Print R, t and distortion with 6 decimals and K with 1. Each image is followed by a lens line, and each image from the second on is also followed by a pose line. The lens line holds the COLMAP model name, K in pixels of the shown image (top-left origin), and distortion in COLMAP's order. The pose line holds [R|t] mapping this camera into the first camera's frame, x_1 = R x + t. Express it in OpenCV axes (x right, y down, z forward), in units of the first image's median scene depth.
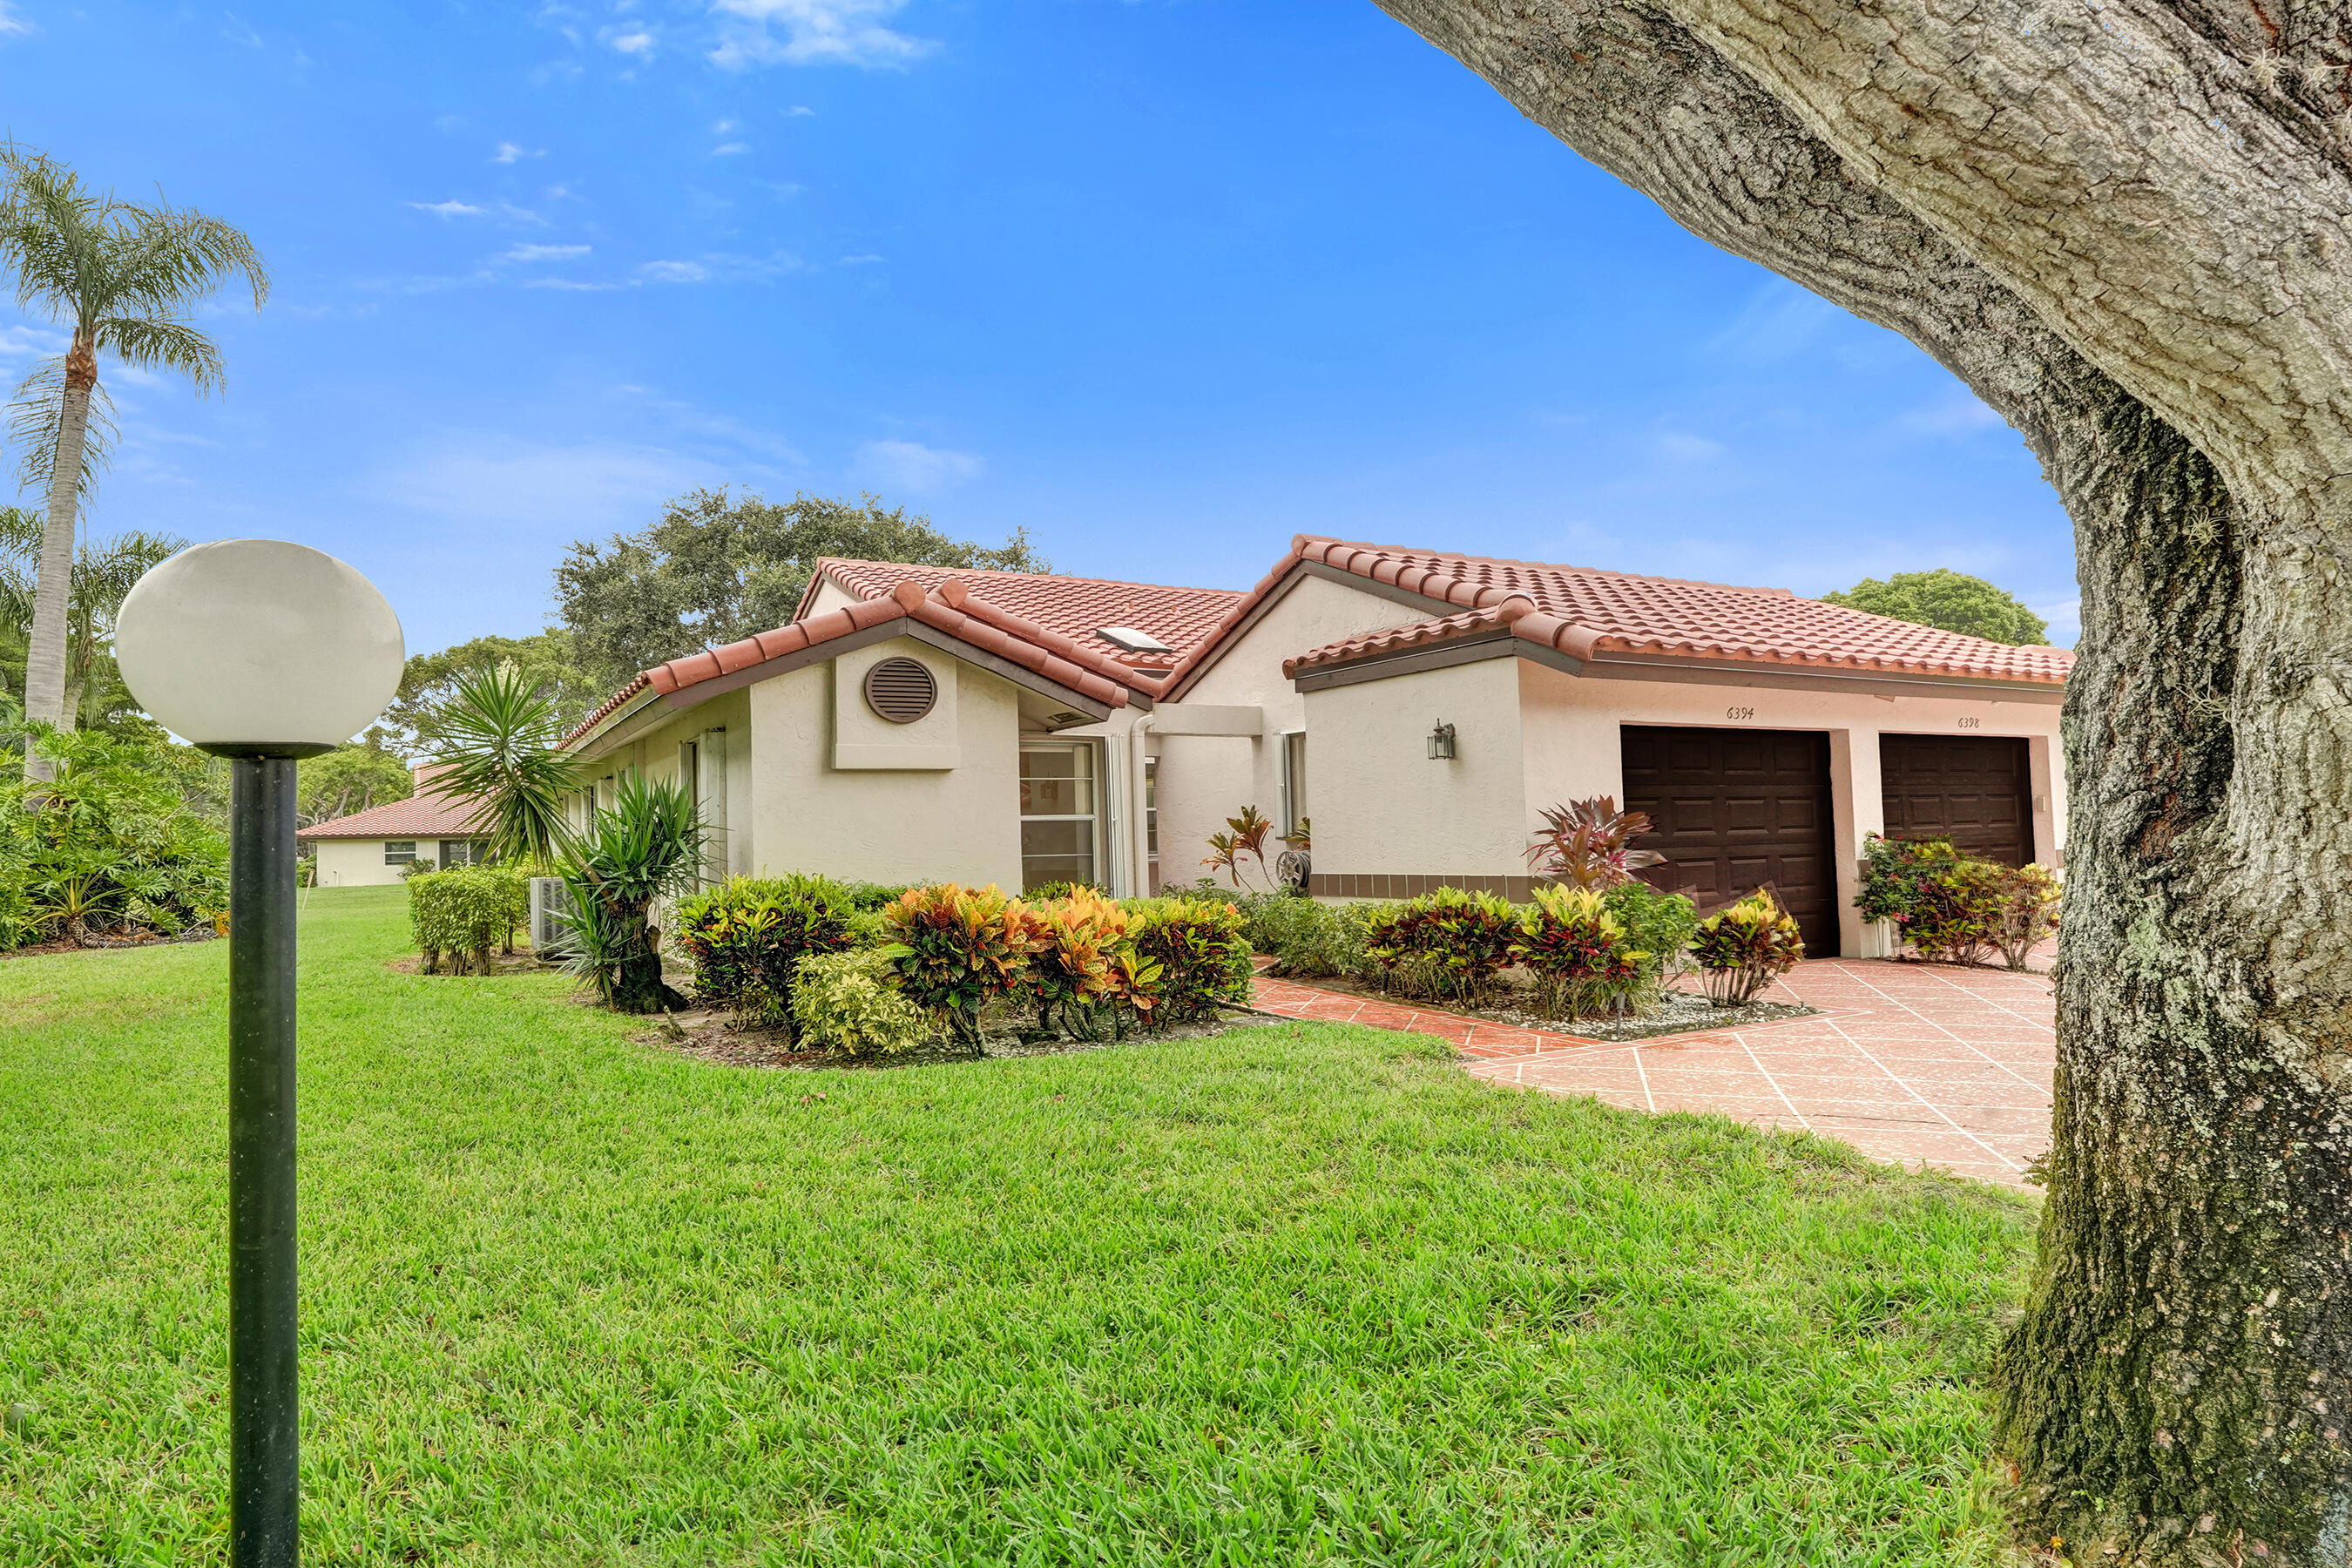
lens RADIAL K [[1290.4, 0, 1167.8], [0, 1290.4, 806.1], [0, 0, 1]] dist [-0.059410, 0.025342]
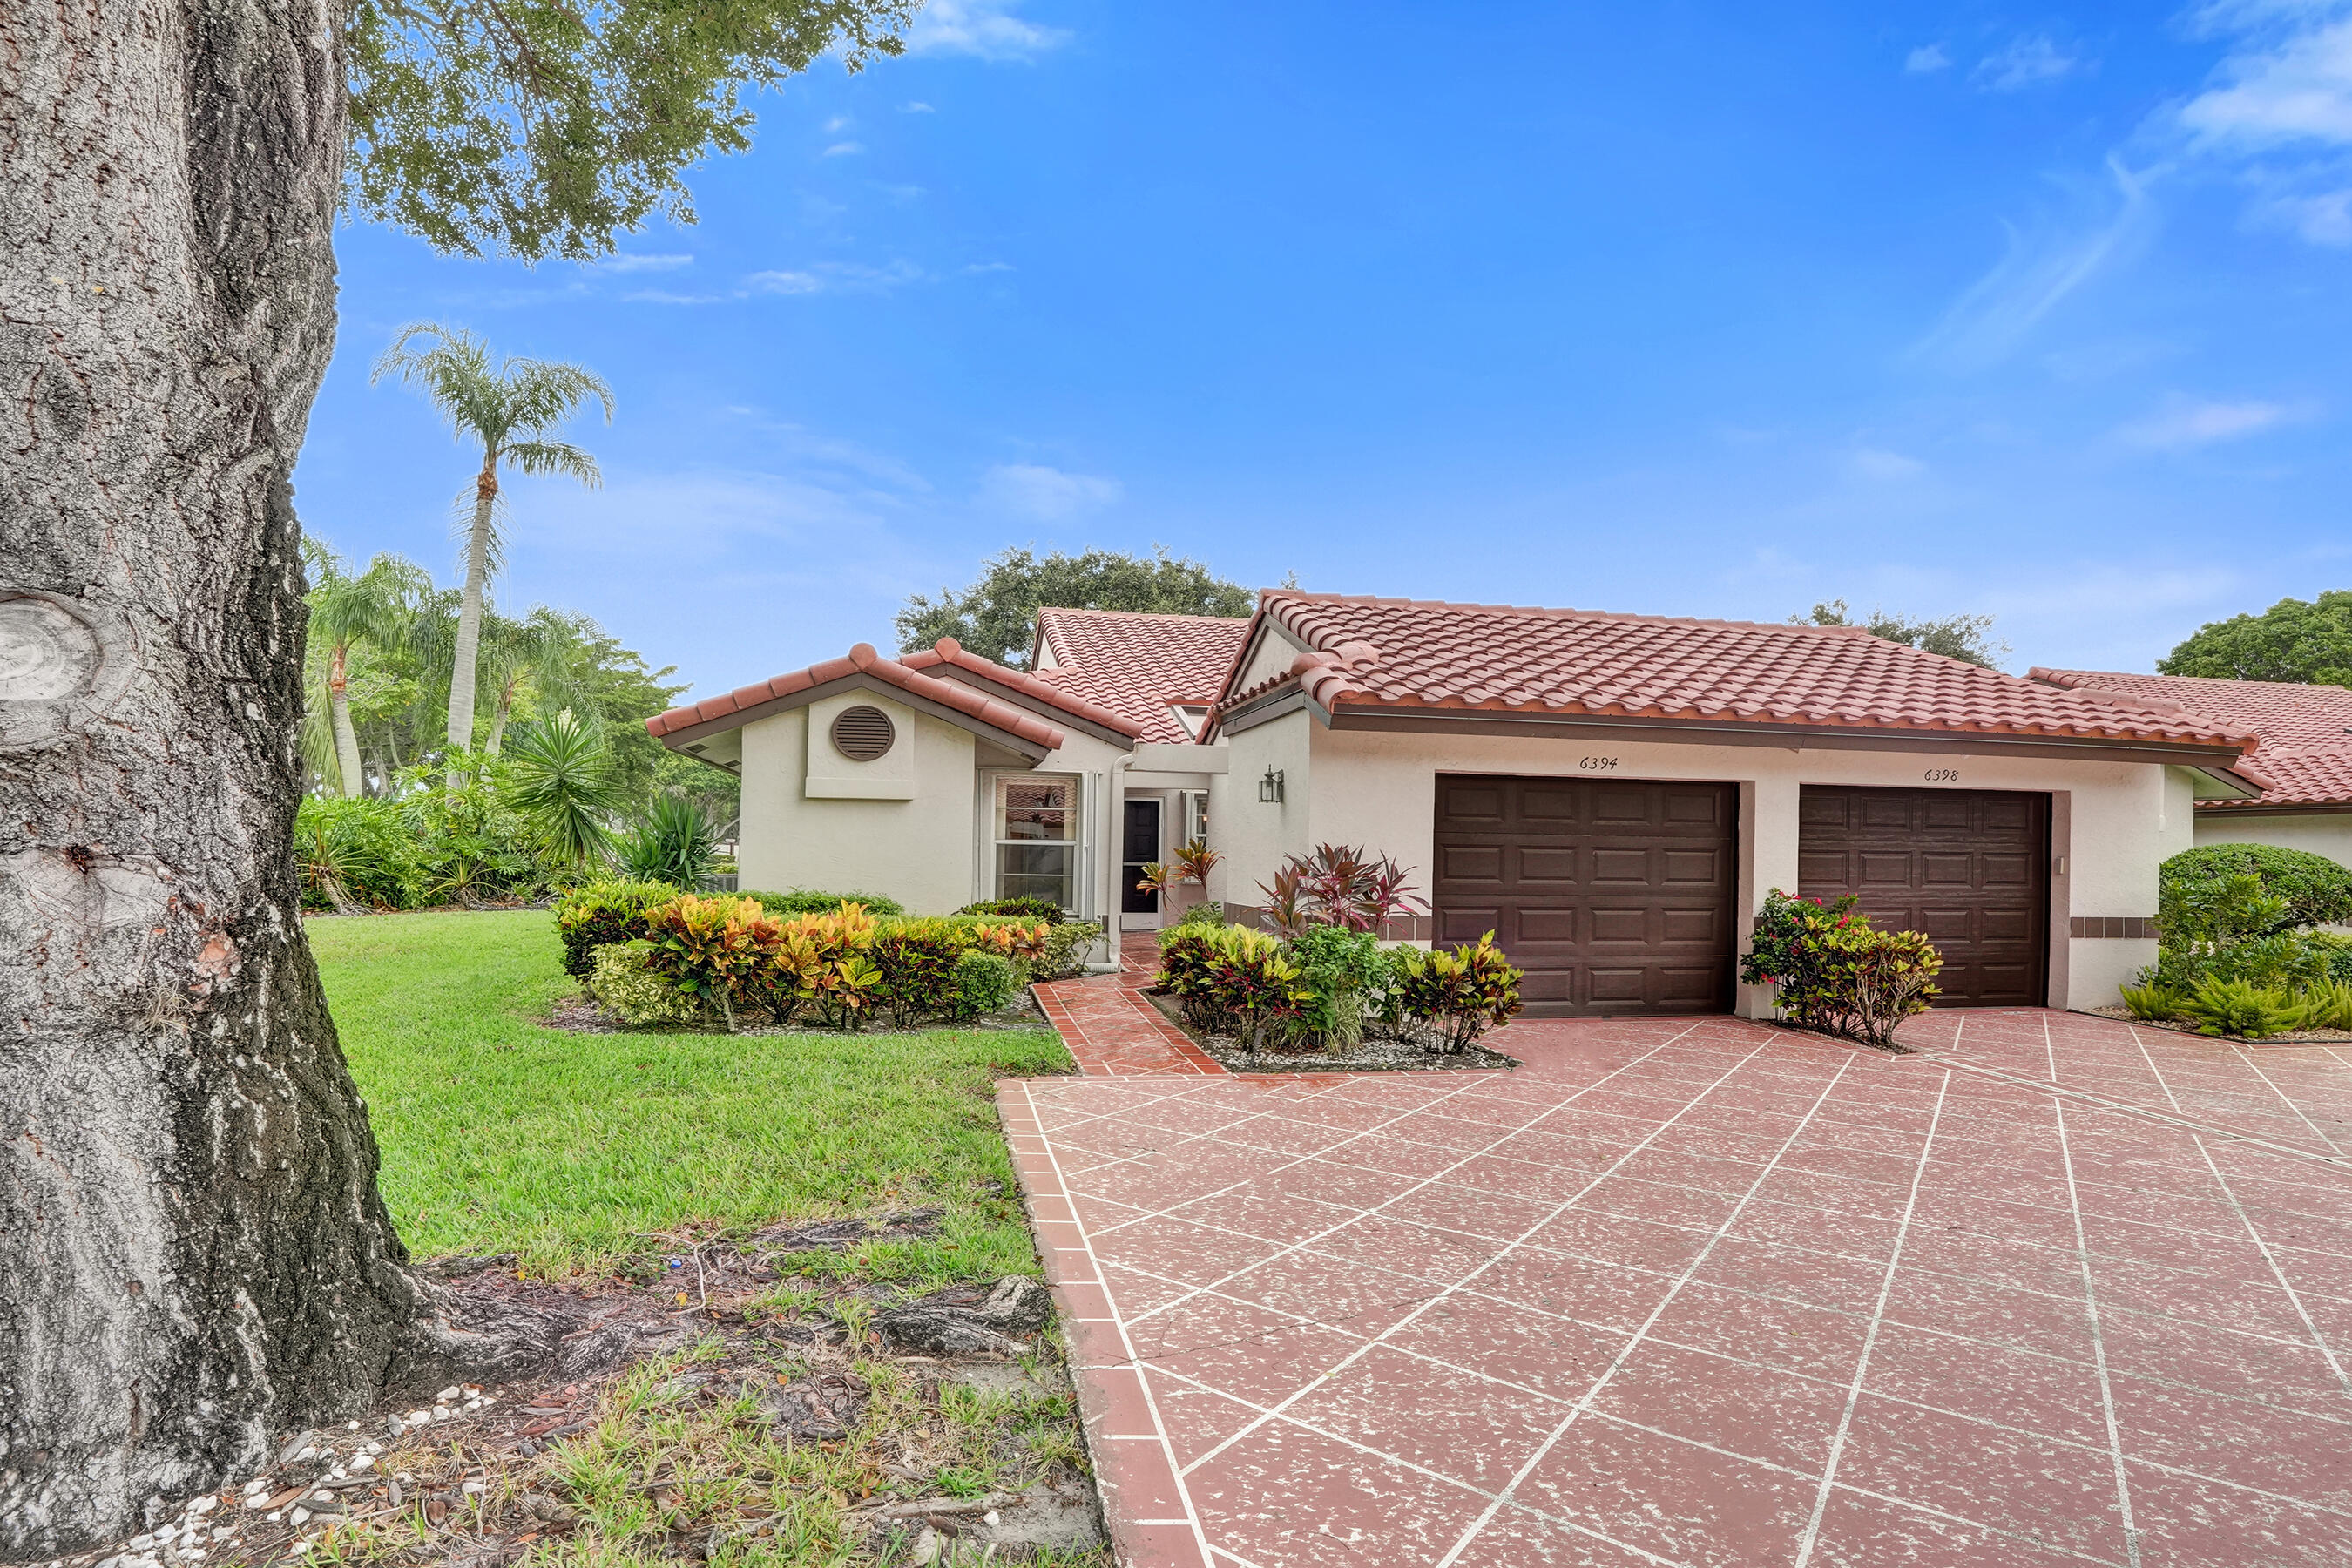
lens RADIAL K [[1195.8, 0, 1178.0], [0, 1195.8, 830.7], [0, 0, 1]] dist [-0.059066, 0.021513]
pose [[0.953576, 0.033231, -0.299313, 0.422711], [-0.031195, 0.999446, 0.011578, -0.020937], [0.299532, -0.001703, 0.954085, 0.019464]]
